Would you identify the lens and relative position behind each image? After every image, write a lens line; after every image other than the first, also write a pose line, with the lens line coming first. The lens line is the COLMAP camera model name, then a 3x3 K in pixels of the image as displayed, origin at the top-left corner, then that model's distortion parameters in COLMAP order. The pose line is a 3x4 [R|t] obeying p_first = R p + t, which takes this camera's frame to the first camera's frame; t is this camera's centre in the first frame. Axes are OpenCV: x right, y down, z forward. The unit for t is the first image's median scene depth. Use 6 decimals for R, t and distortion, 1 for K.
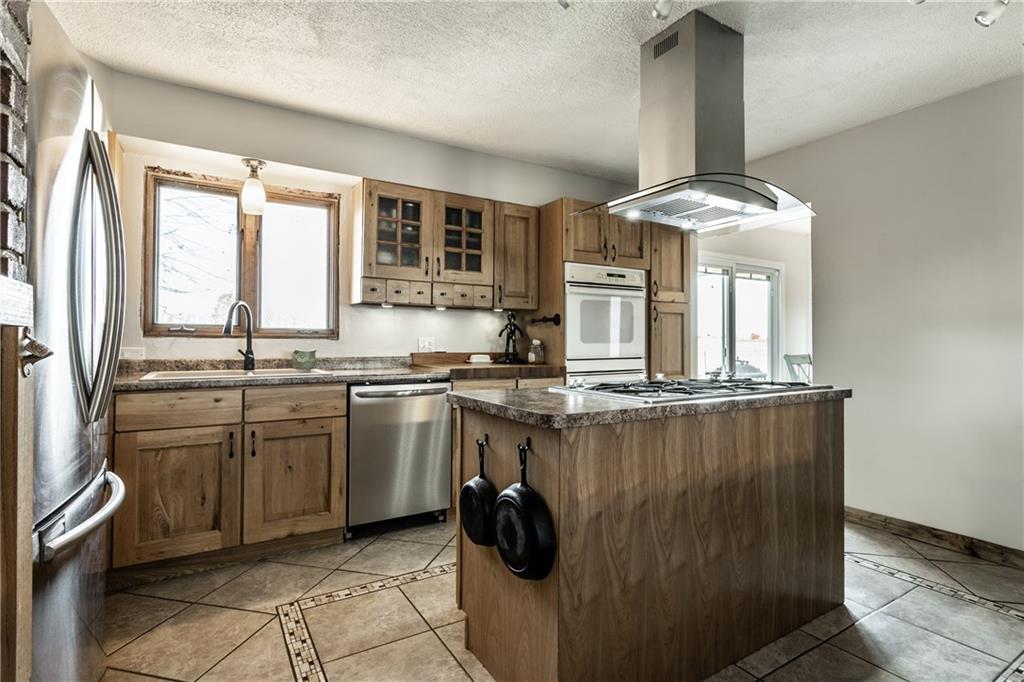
lens RADIAL K [[506.0, 0, 508.2], [0, 506.0, 332.8], [0, 0, 1]] dist [-0.000153, 0.000580]
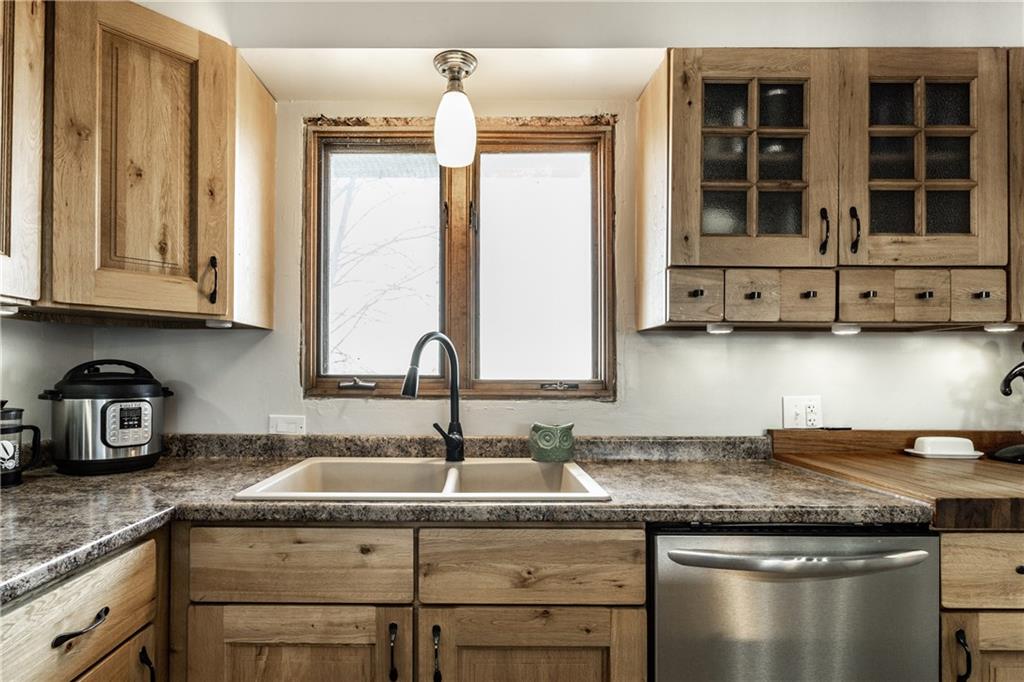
lens RADIAL K [[544.2, 0, 472.4], [0, 544.2, 371.4], [0, 0, 1]] dist [-0.000257, 0.000706]
pose [[0.850612, -0.007806, -0.525736, -0.182646], [0.011030, 0.999935, 0.002999, -0.020945], [0.525678, -0.008350, 0.850642, 0.493849]]
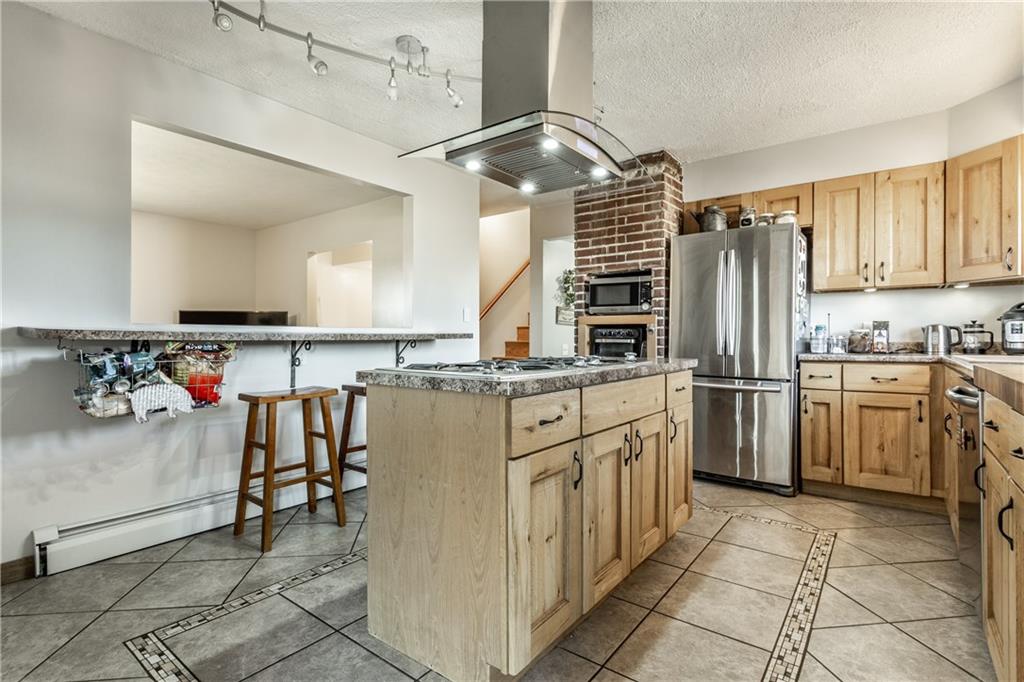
lens RADIAL K [[506.0, 0, 508.2], [0, 506.0, 332.8], [0, 0, 1]] dist [-0.000153, 0.000580]
pose [[-0.931374, -0.007480, -0.363987, 0.520061], [0.001781, 0.999683, -0.025099, 0.048654], [0.364059, -0.024025, -0.931066, 1.278506]]
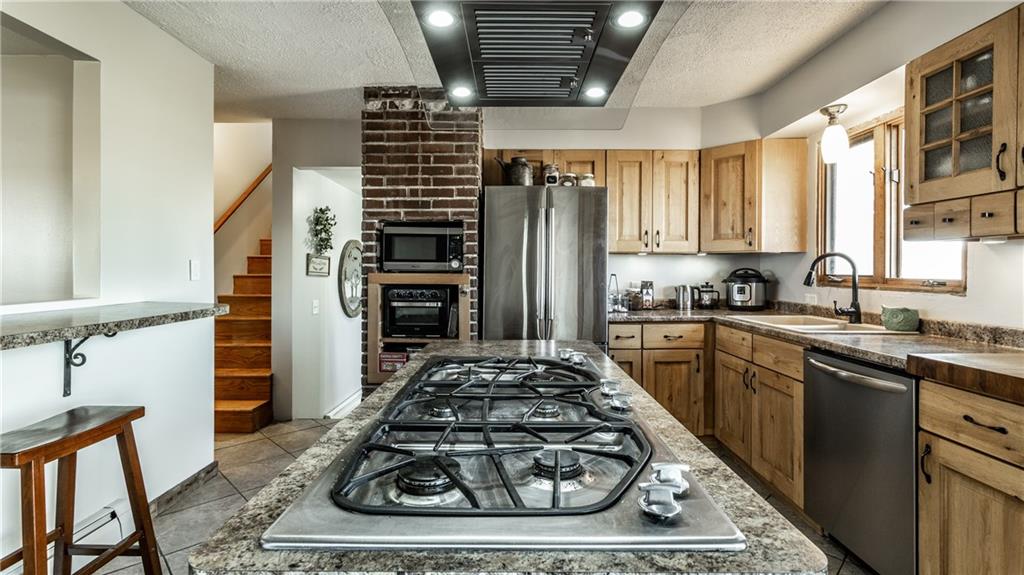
lens RADIAL K [[479.3, 0, 513.0], [0, 479.3, 272.5], [0, 0, 1]] dist [-0.000707, 0.000158]
pose [[-0.517603, -0.002749, -0.855617, 0.554924], [0.008135, 0.999934, -0.008133, -0.018434], [0.855582, -0.011170, -0.517546, 0.874494]]
